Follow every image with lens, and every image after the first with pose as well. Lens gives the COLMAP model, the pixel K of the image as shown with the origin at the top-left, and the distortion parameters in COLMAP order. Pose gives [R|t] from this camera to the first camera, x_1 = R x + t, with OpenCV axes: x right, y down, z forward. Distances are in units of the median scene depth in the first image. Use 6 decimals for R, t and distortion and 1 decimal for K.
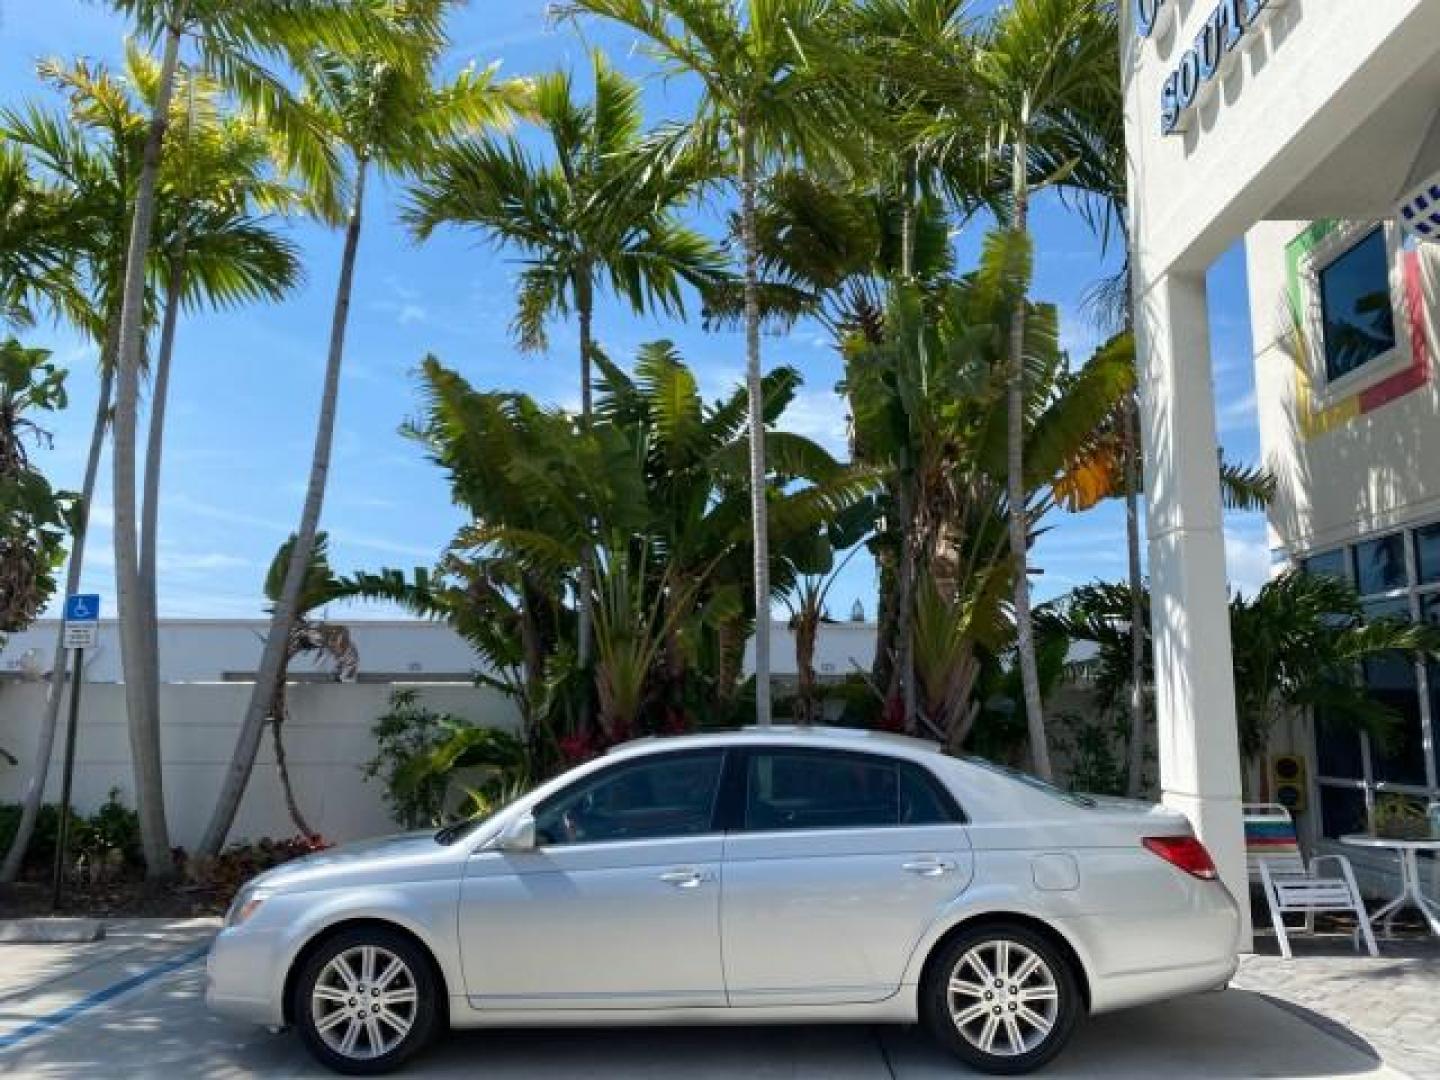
lens RADIAL K [[1103.7, 0, 719.9], [0, 1103.7, 531.0], [0, 0, 1]] dist [0.025461, -0.026843]
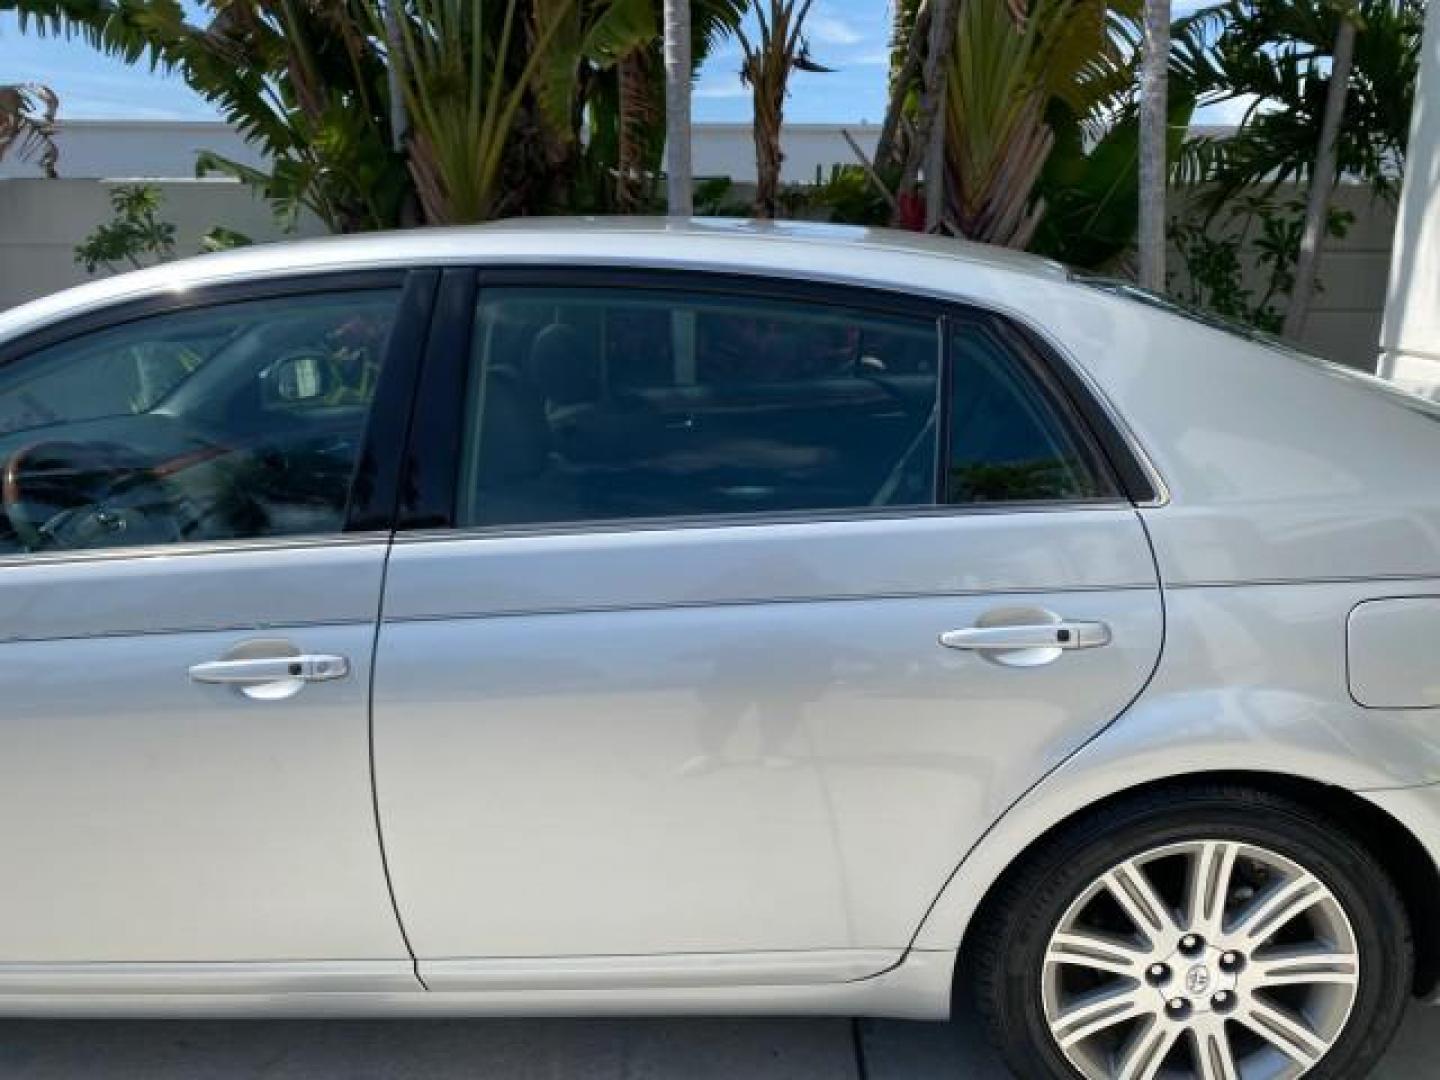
lens RADIAL K [[1103.7, 0, 727.5], [0, 1103.7, 530.9], [0, 0, 1]] dist [0.025461, -0.026843]
pose [[0.999958, -0.006096, 0.006864, 0.054011], [0.002813, 0.915194, 0.403004, 0.076884], [-0.008739, -0.402968, 0.915172, 0.380613]]
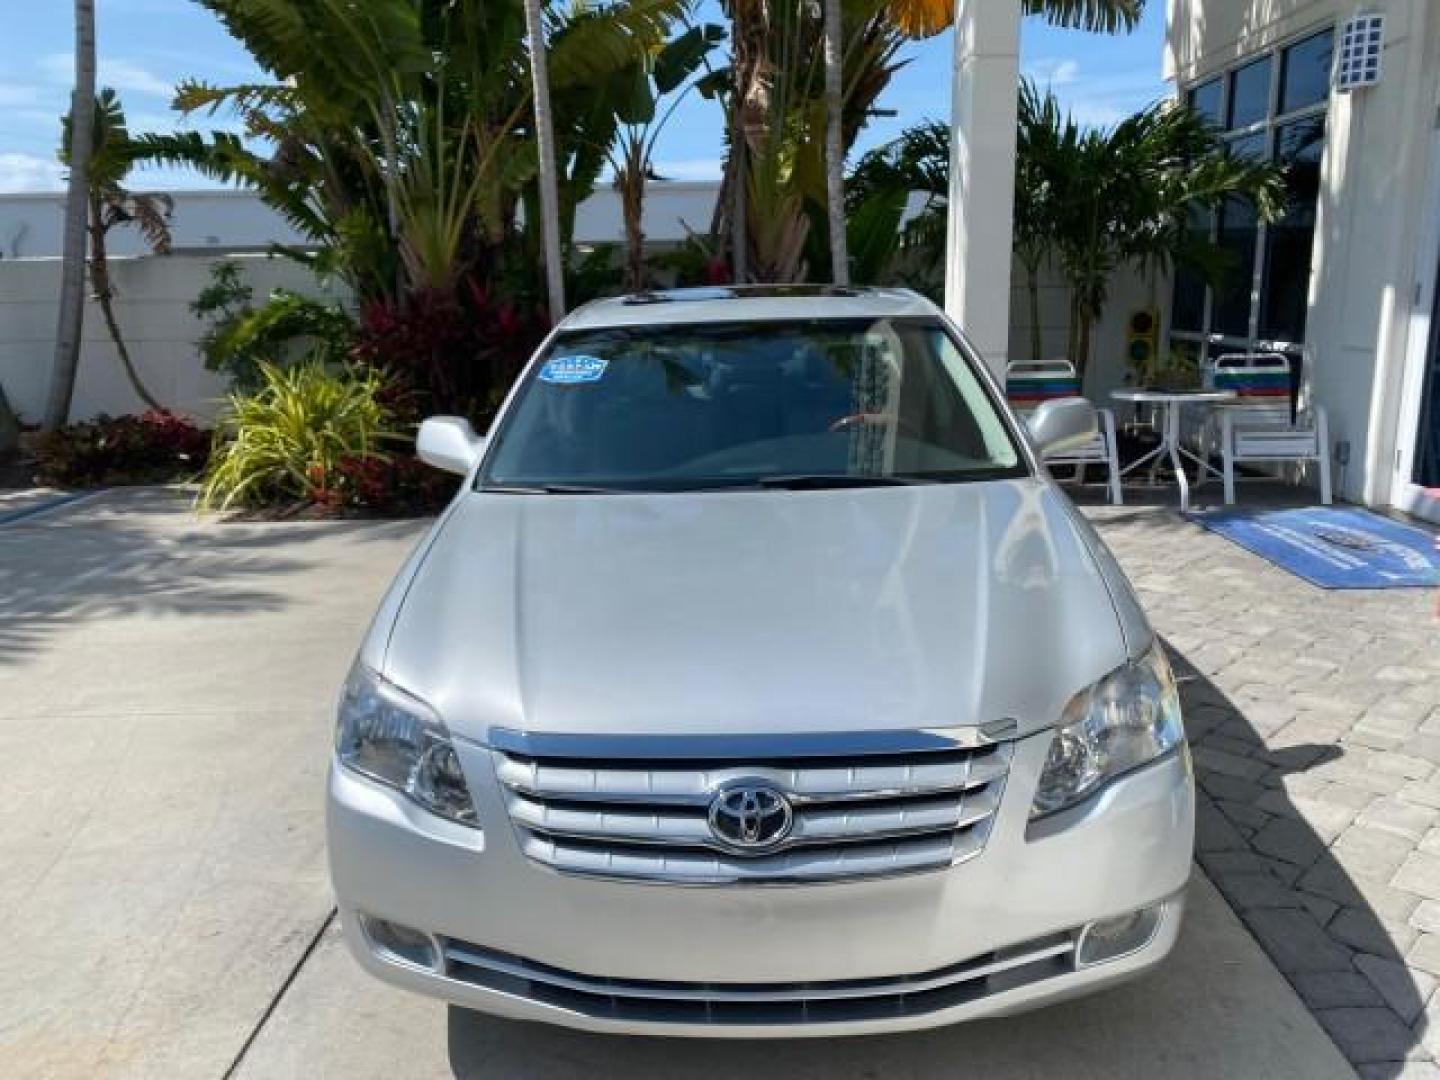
lens RADIAL K [[1103.7, 0, 716.2], [0, 1103.7, 530.4], [0, 0, 1]] dist [0.025461, -0.026843]
pose [[0.999418, -0.016563, -0.029835, 0.188218], [0.026557, 0.926559, 0.375211, 0.010135], [0.021429, -0.375785, 0.926459, 0.031027]]
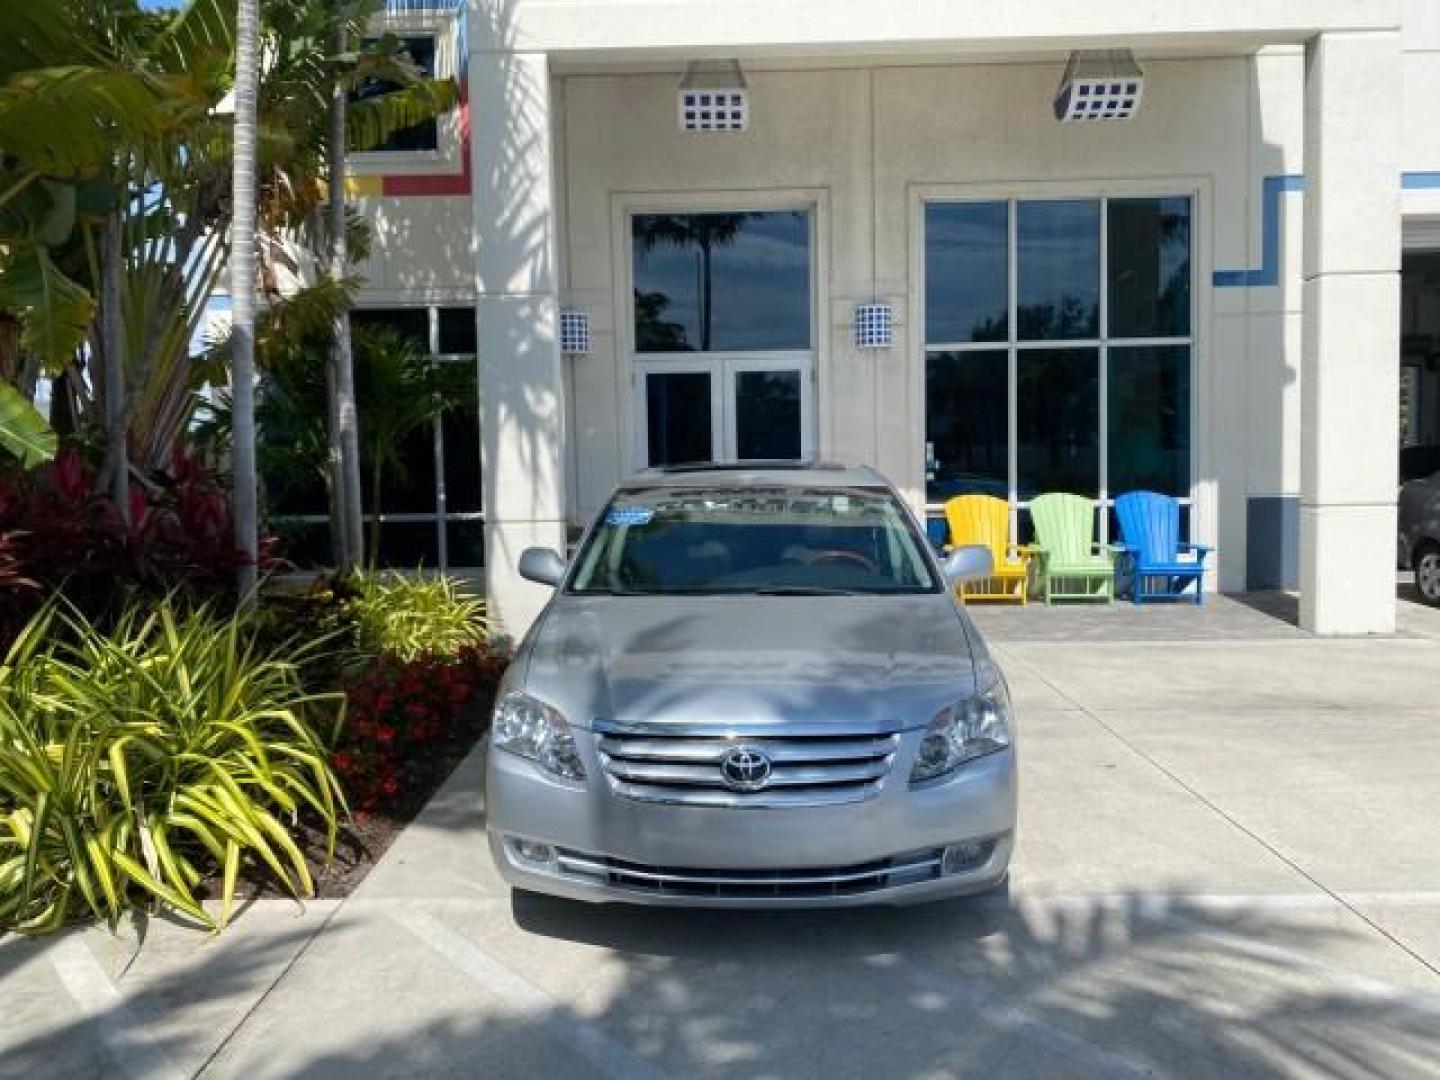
lens RADIAL K [[1103.7, 0, 713.7], [0, 1103.7, 521.4], [0, 0, 1]] dist [0.025461, -0.026843]
pose [[0.007628, -0.055766, 0.998415, -0.521369], [-0.151556, 0.986845, 0.056277, 0.100088], [-0.988419, -0.151745, -0.000924, 0.576380]]
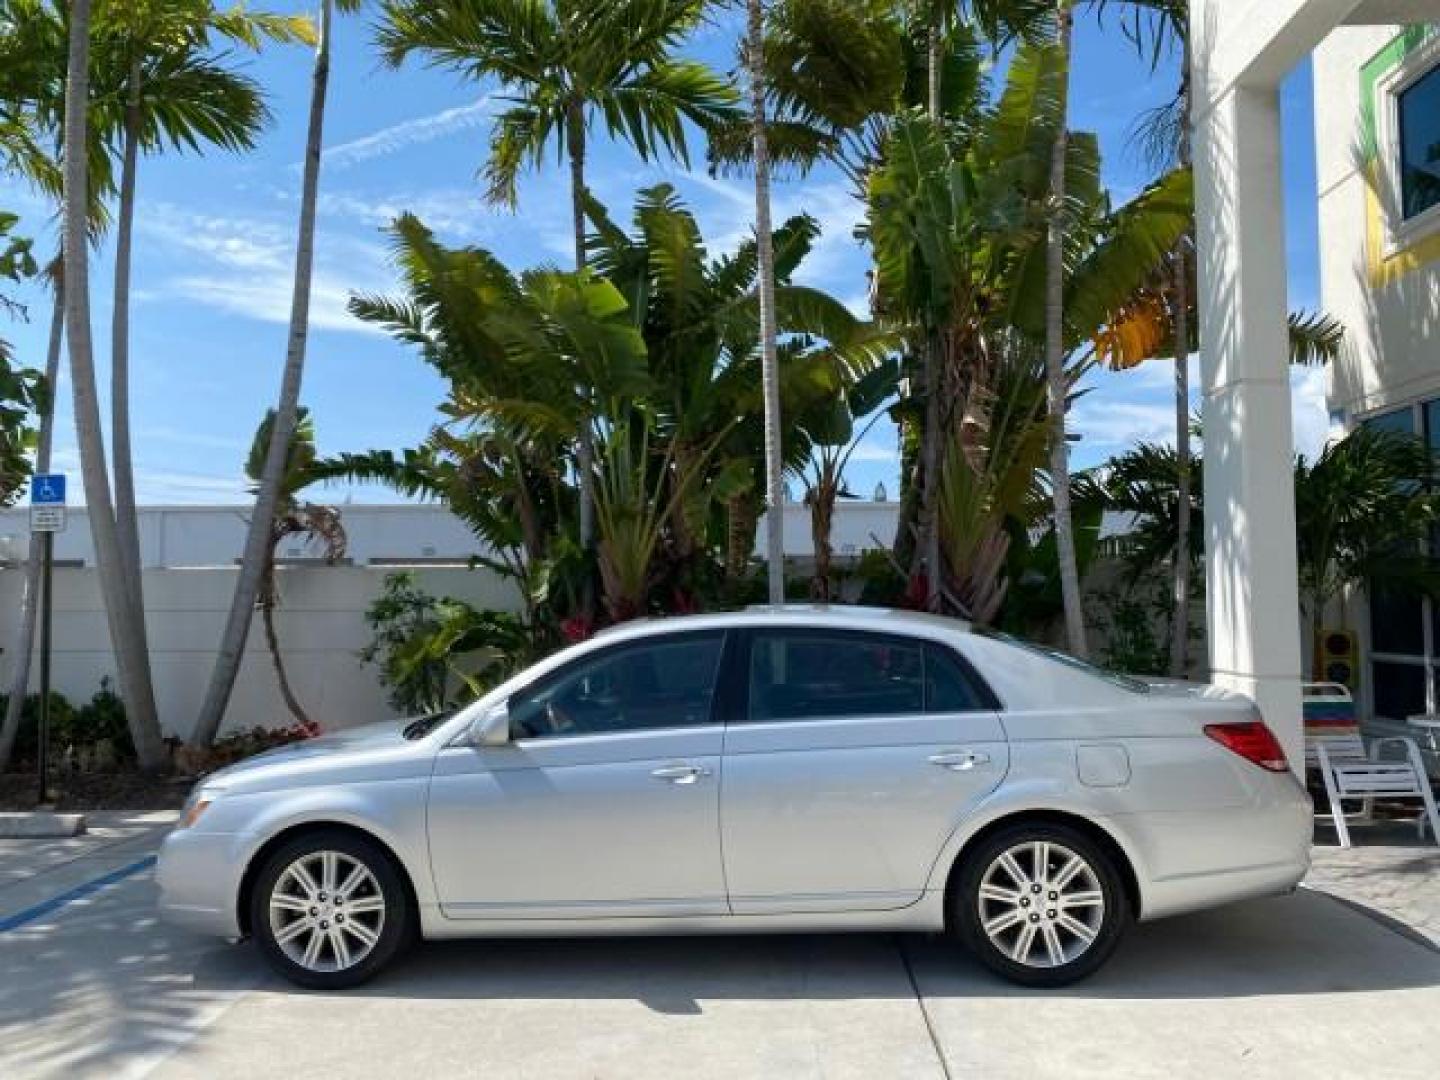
lens RADIAL K [[1103.7, 0, 718.0], [0, 1103.7, 531.6], [0, 0, 1]] dist [0.025461, -0.026843]
pose [[0.999673, -0.012738, -0.022153, 0.010982], [0.014986, 0.994413, 0.104495, 0.015175], [0.020698, -0.104793, 0.994279, 0.076018]]
